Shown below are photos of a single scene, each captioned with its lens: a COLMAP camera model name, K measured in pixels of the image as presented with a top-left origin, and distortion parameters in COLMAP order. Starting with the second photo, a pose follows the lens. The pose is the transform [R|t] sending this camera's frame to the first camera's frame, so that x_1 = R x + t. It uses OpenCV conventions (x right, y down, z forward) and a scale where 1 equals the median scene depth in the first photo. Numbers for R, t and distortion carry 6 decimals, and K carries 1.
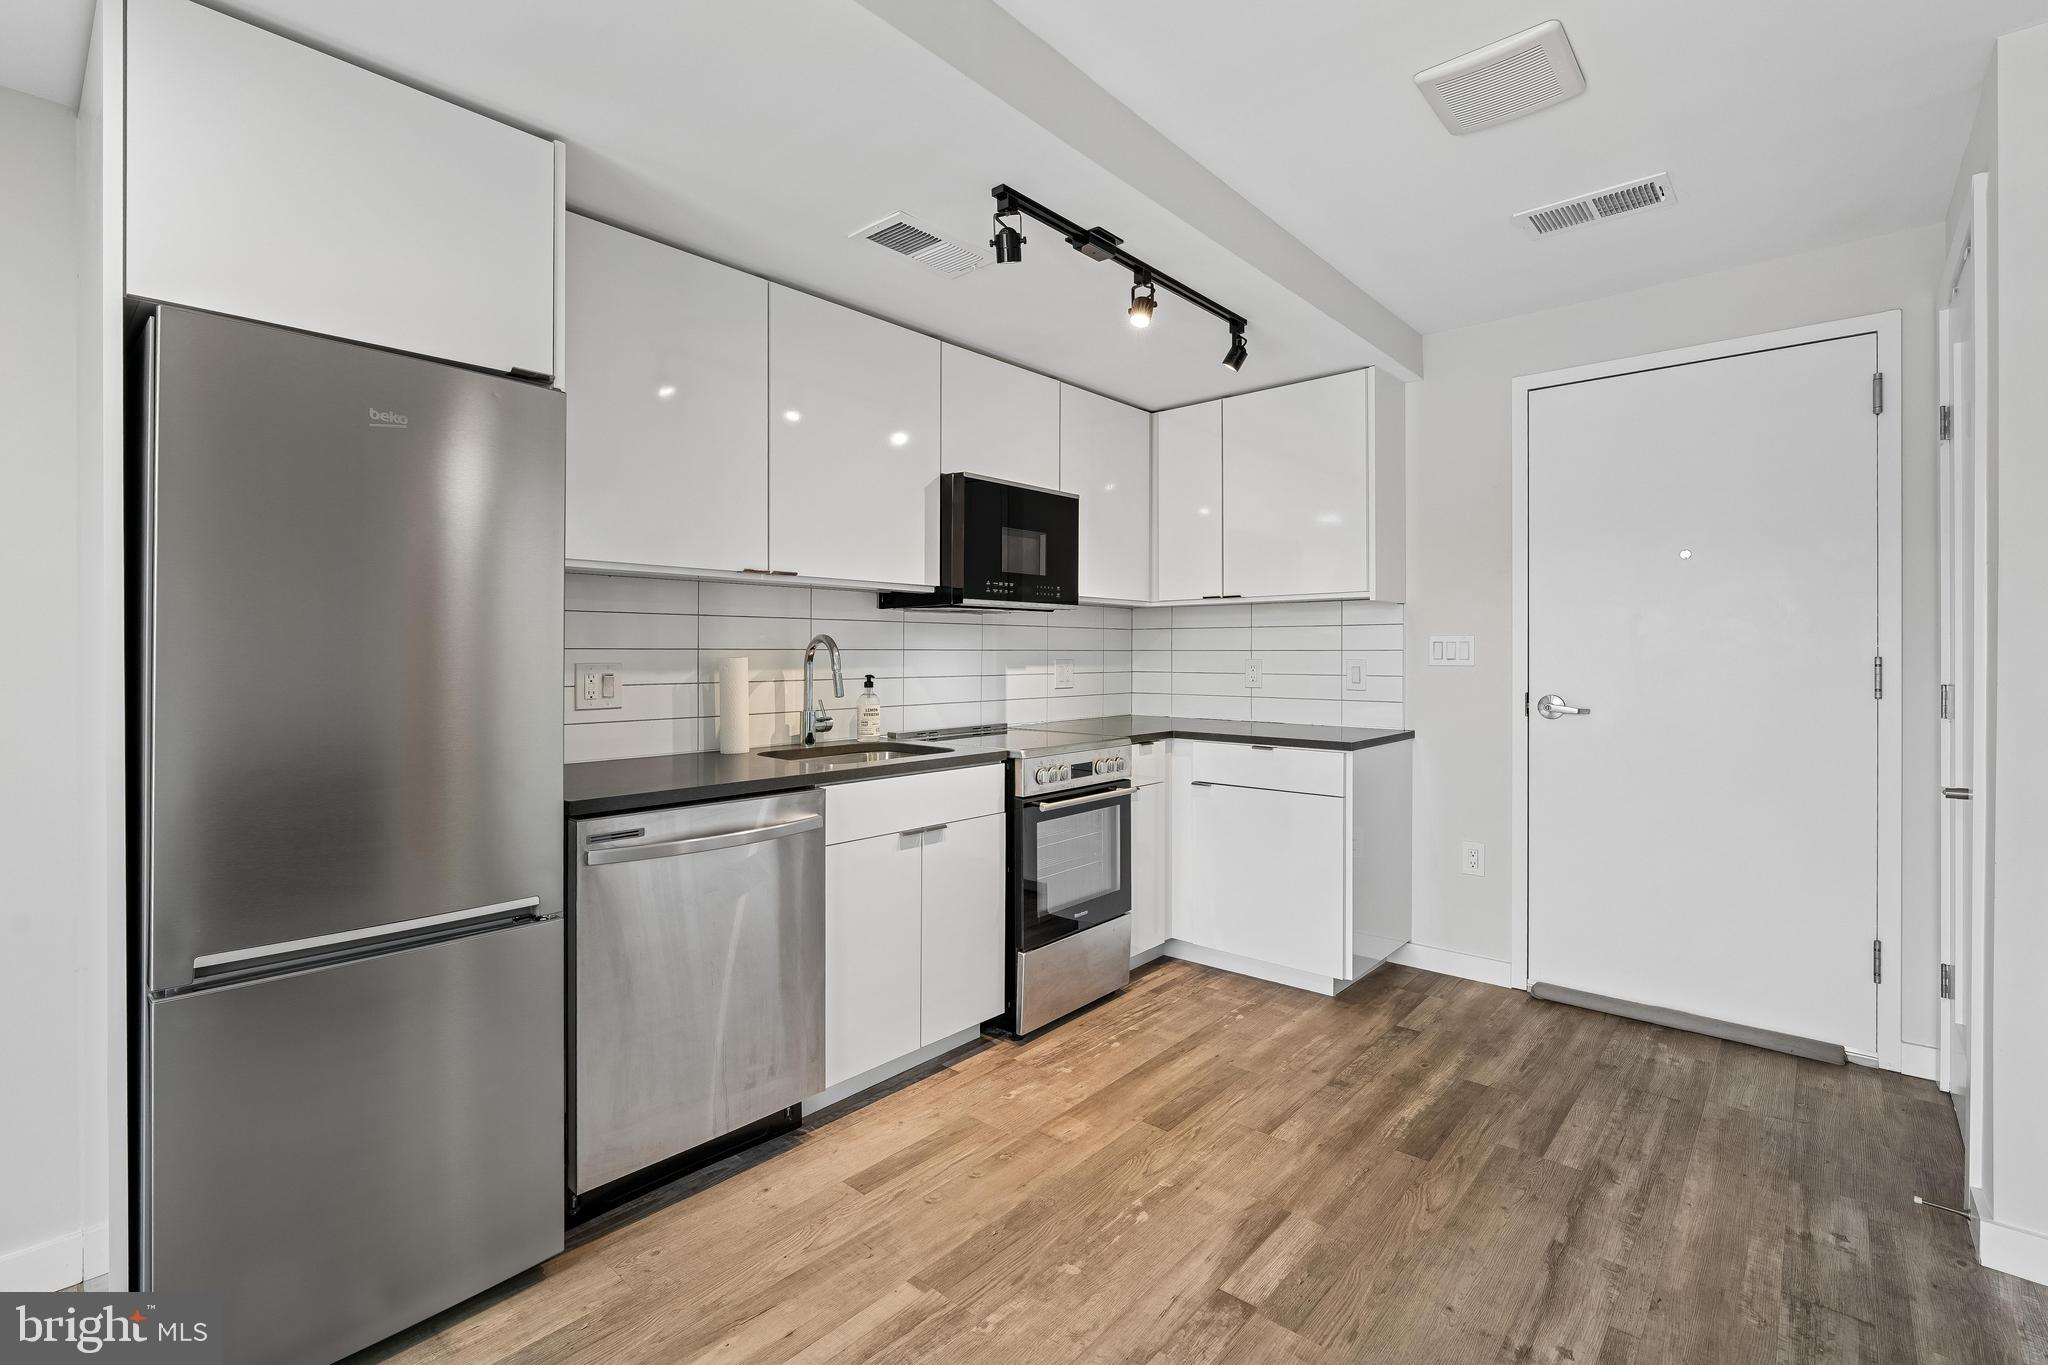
lens RADIAL K [[919.5, 0, 1022.4], [0, 919.5, 649.5], [0, 0, 1]] dist [-0.007917, 0.000405]
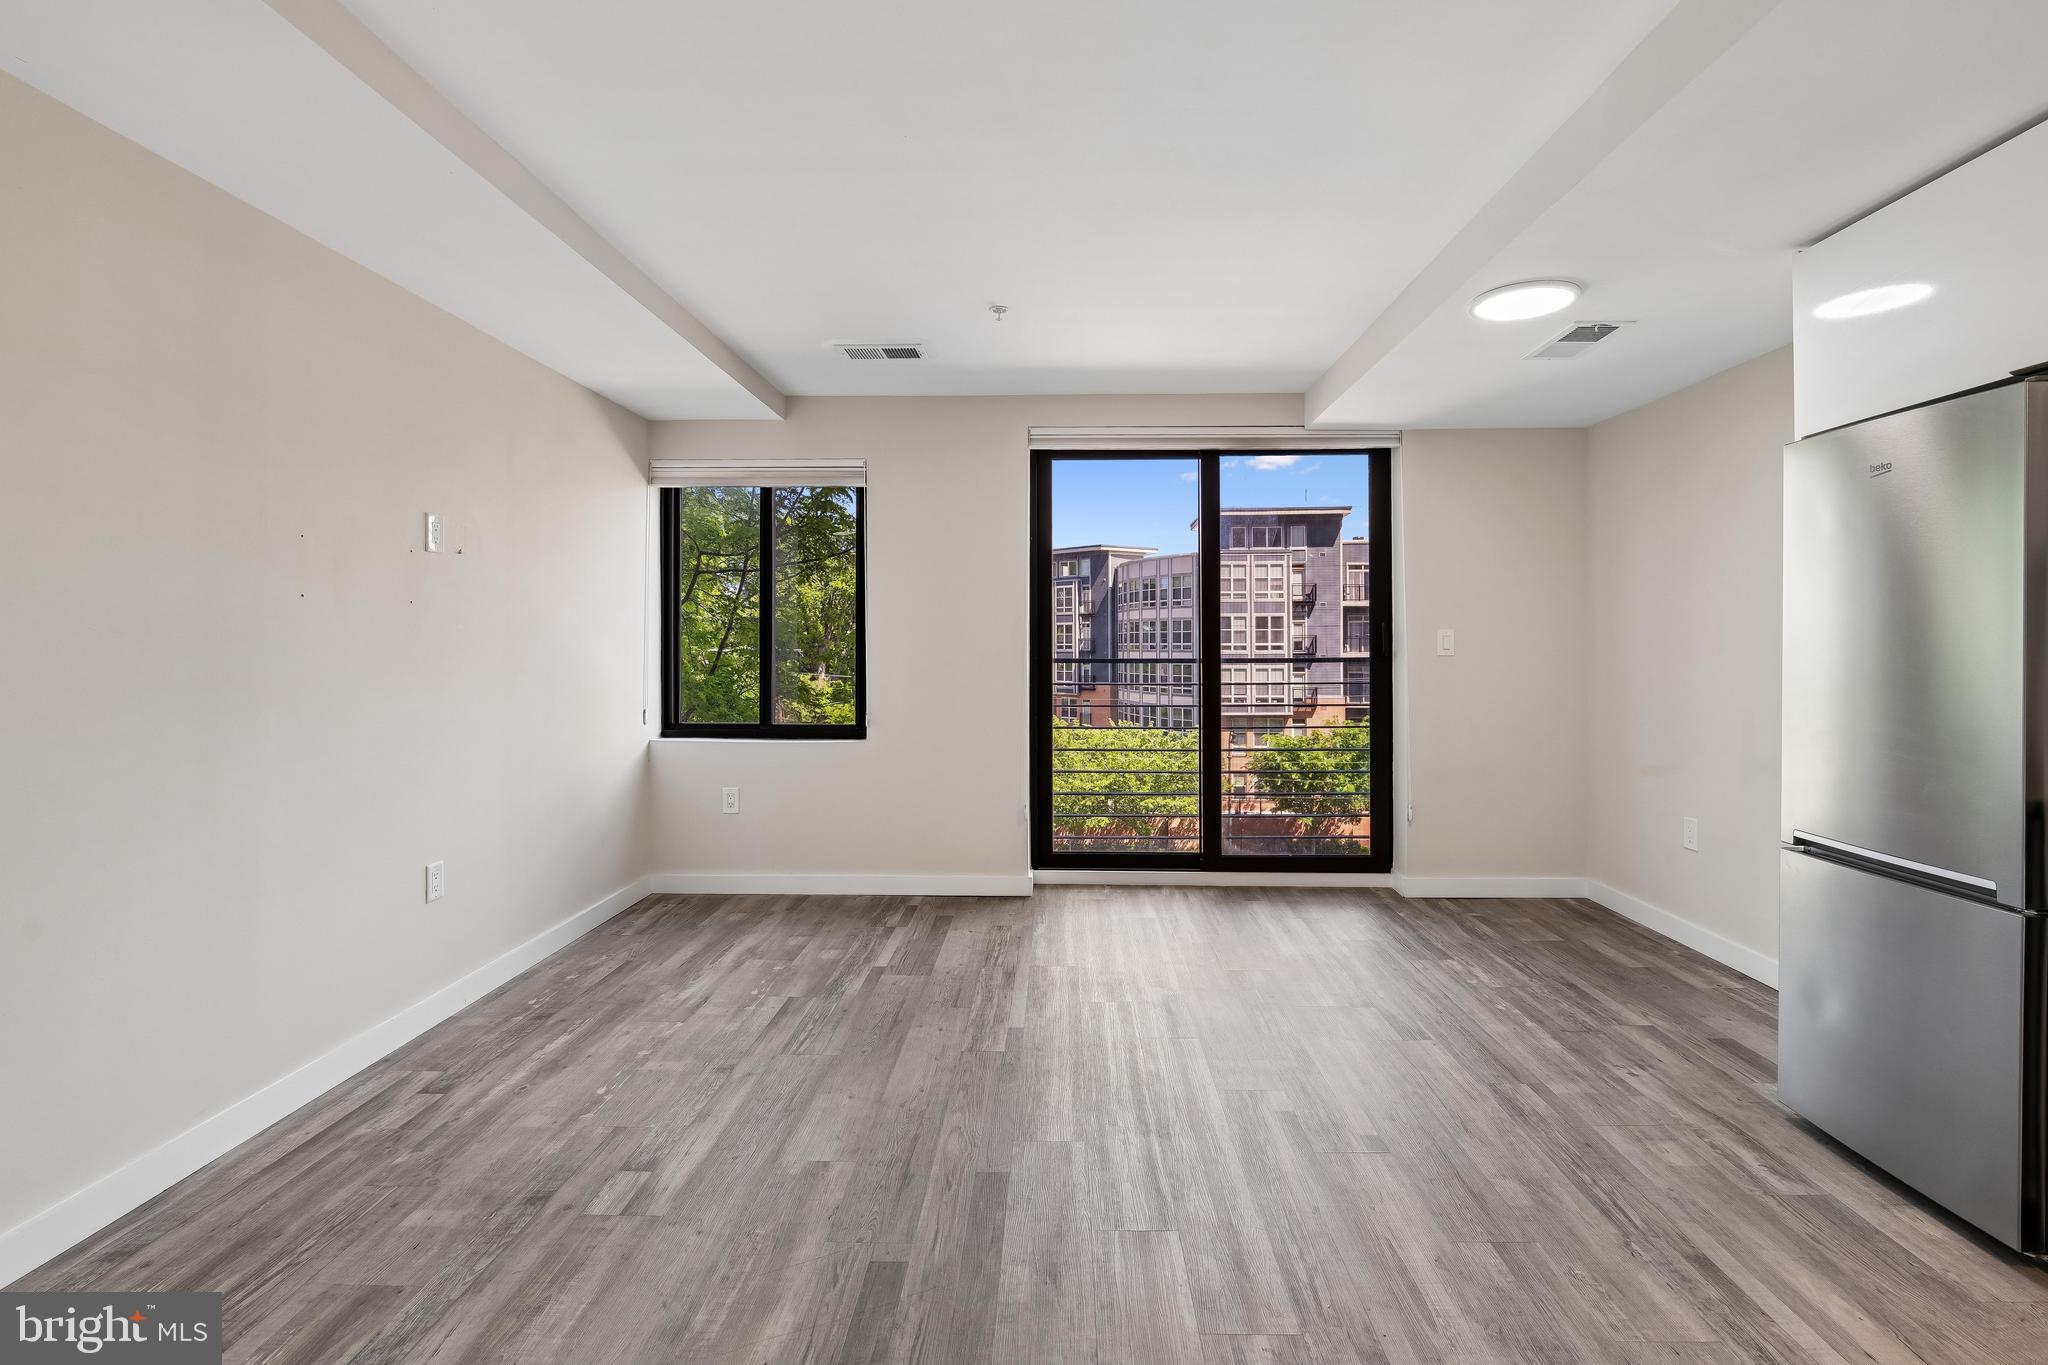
lens RADIAL K [[916.2, 0, 1042.9], [0, 916.2, 647.6], [0, 0, 1]] dist [-0.014620, 0.004092]
pose [[-0.764054, 0.001476, -0.645150, 0.574957], [0.002932, 0.999995, -0.001185, 0.000643], [0.645145, -0.002797, -0.764055, 0.655581]]
